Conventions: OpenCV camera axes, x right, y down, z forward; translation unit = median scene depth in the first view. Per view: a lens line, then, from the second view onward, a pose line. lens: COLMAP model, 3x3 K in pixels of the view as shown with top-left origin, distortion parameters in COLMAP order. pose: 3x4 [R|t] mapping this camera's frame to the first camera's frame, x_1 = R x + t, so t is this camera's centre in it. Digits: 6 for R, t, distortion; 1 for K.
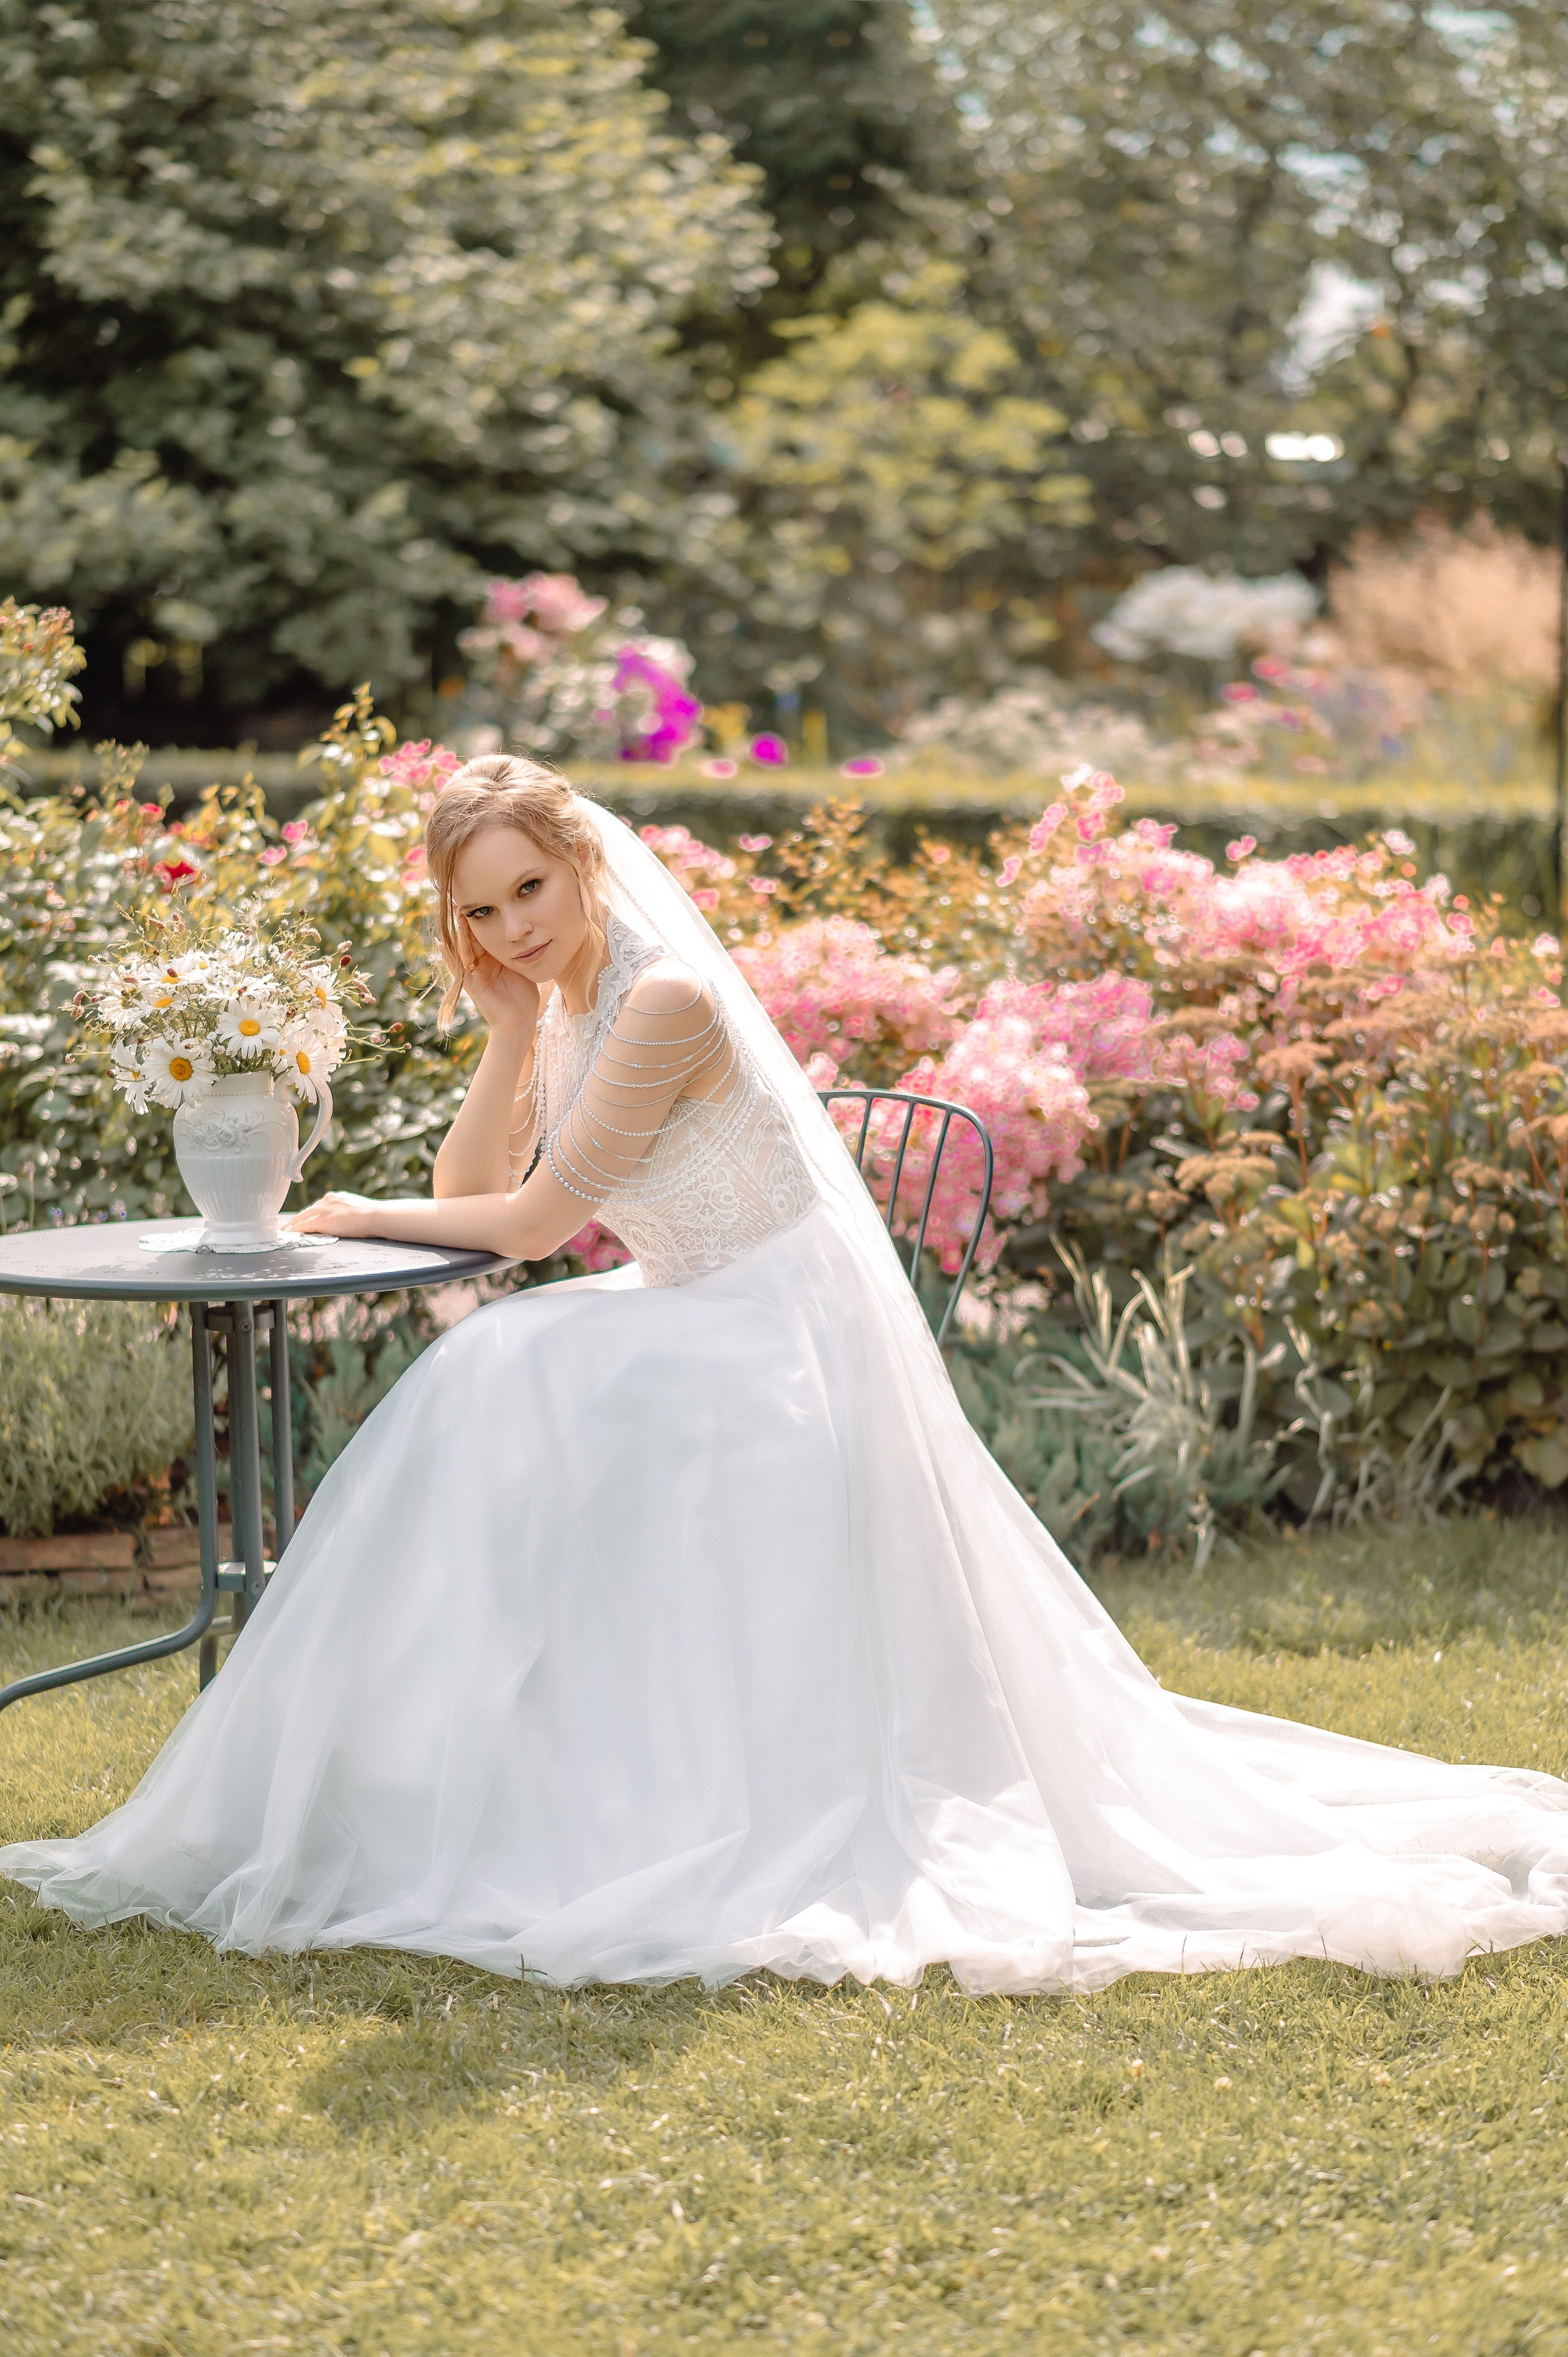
lens RADIAL K [[5976.8, 0, 785.3], [0, 5976.8, 1105.2], [0, 0, 1]] dist [0.045722, -0.204663]
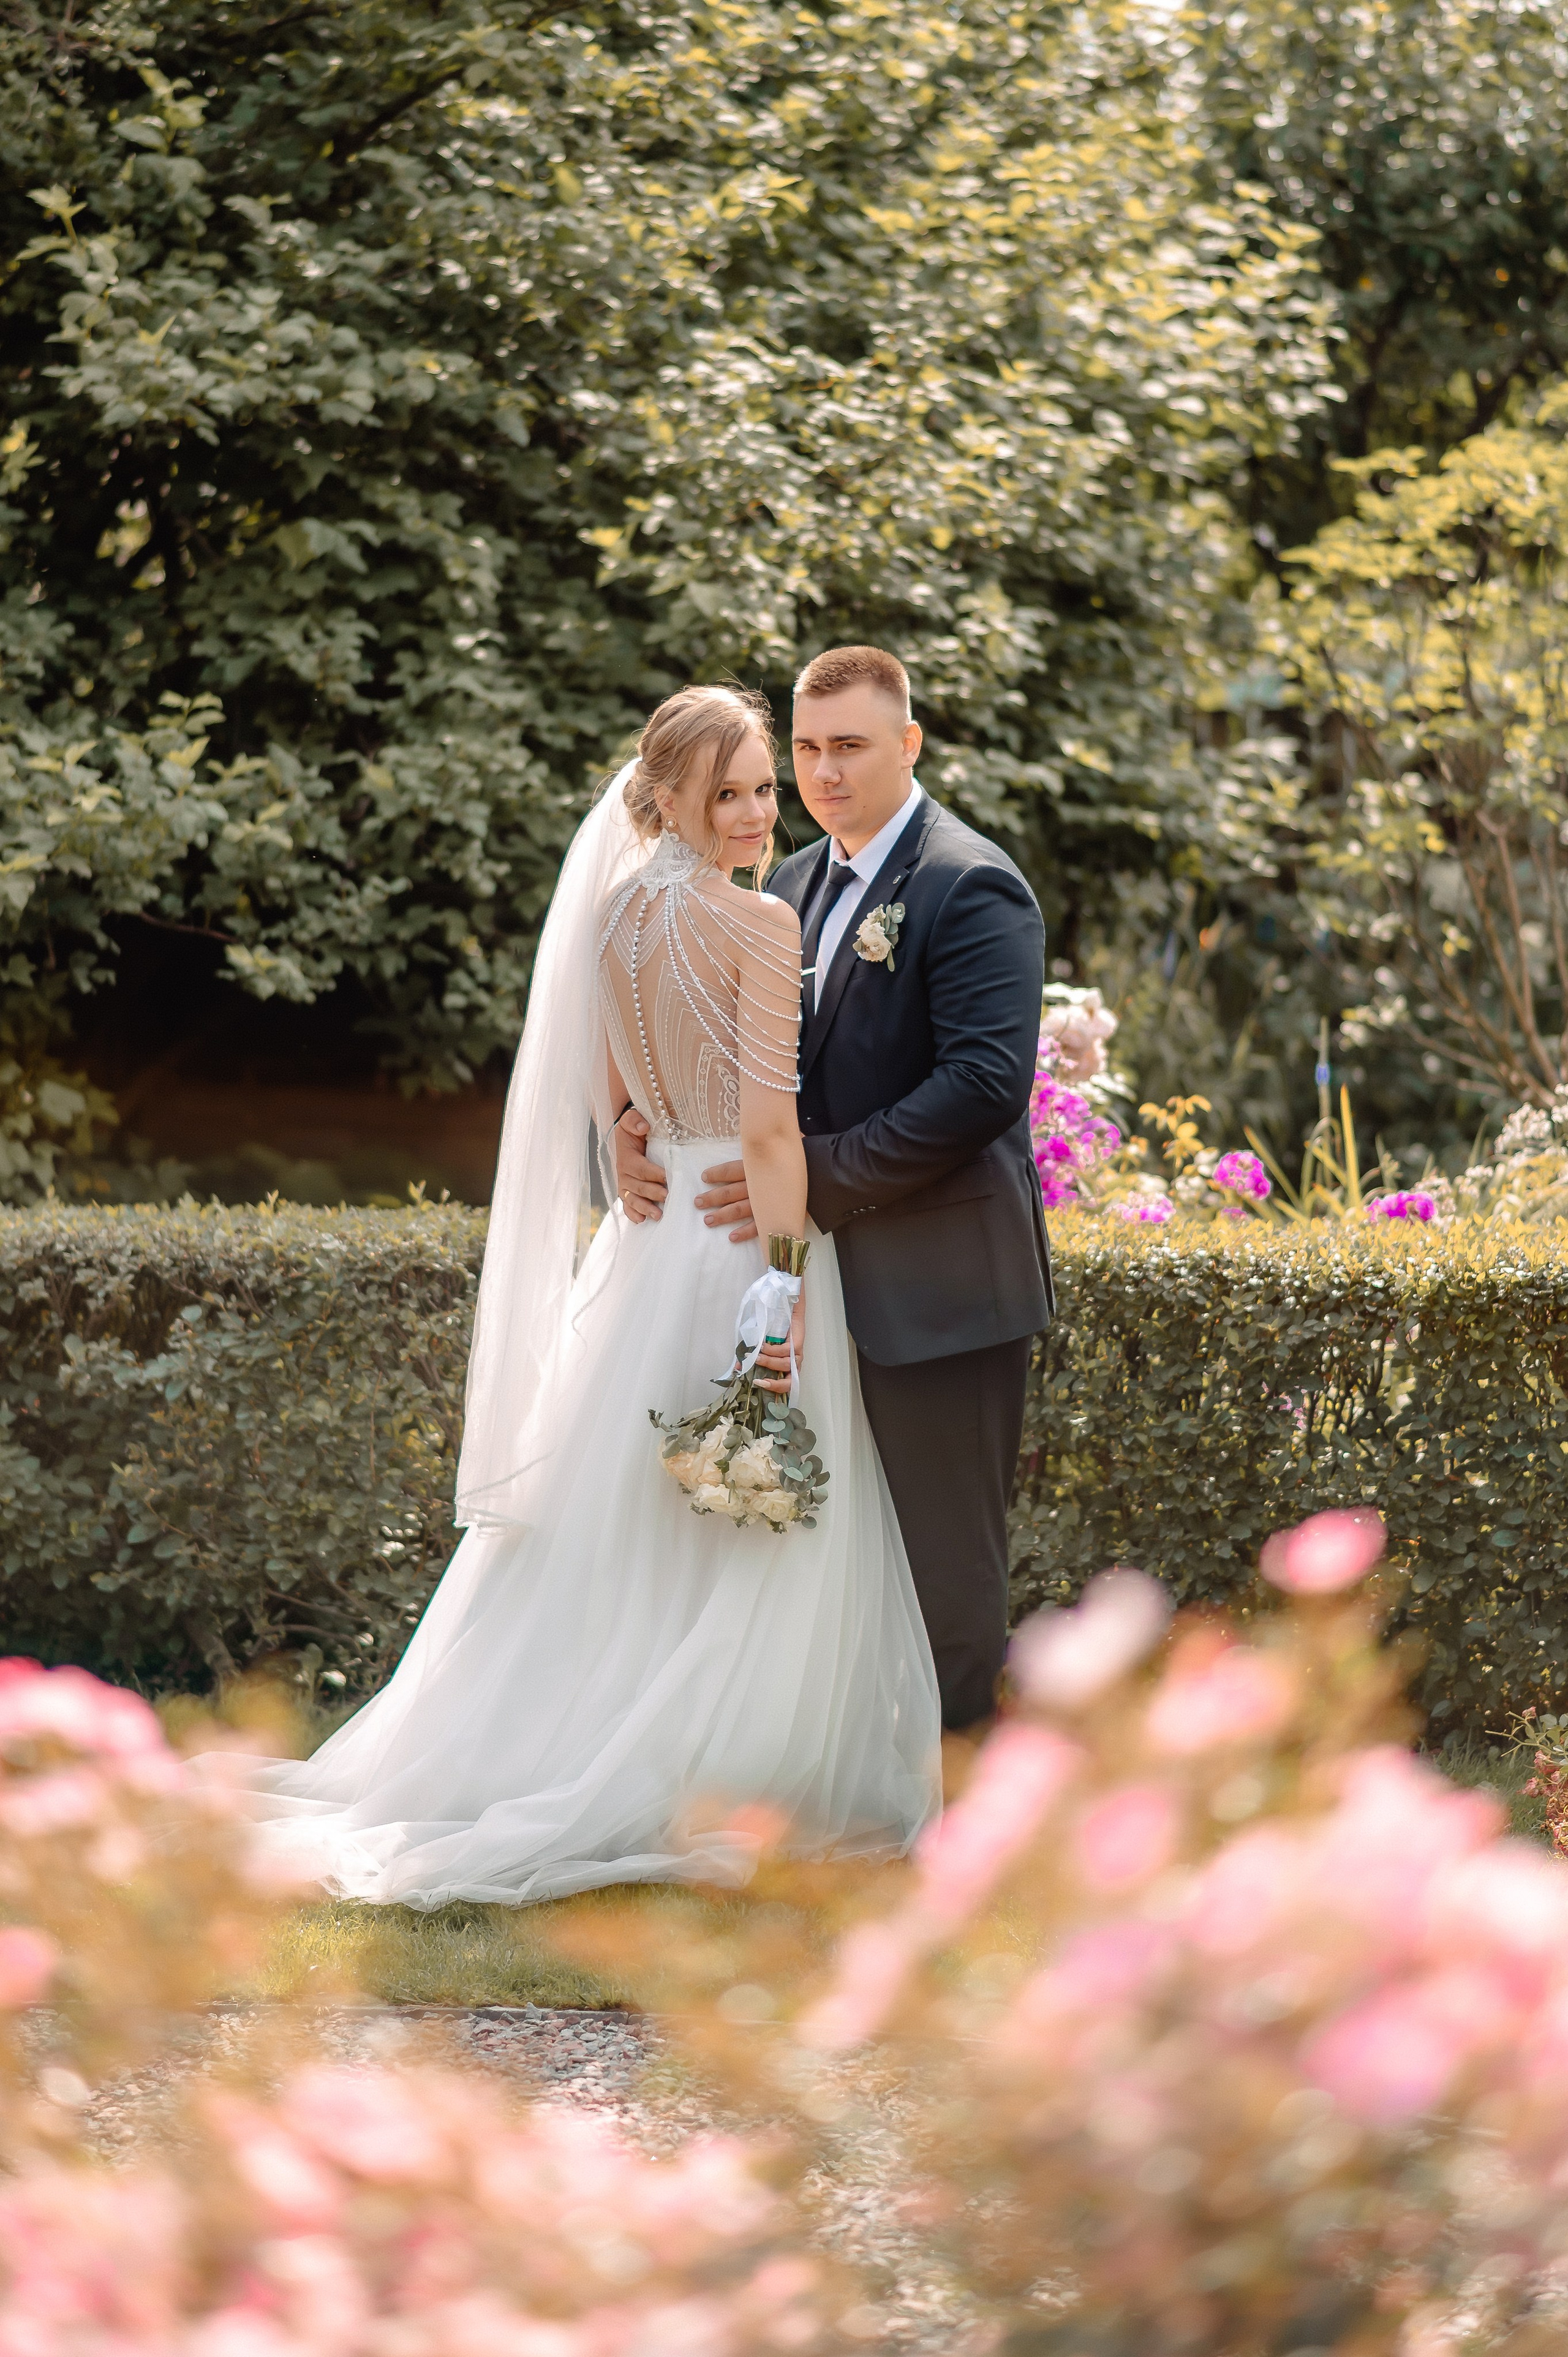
lens RADIAL K [[6108.0, 0, 784.0], [0, 6108.0, 1178.5], [0, 0, 1]] dist [-0.070879, -1.346696]
pose [[0.989074, -0.013462, -0.146801, 0.071125], [0.009183, 0.999514, -0.029791, -0.077639], [0.147130, 0.028117, 0.988717, 0.761876]]
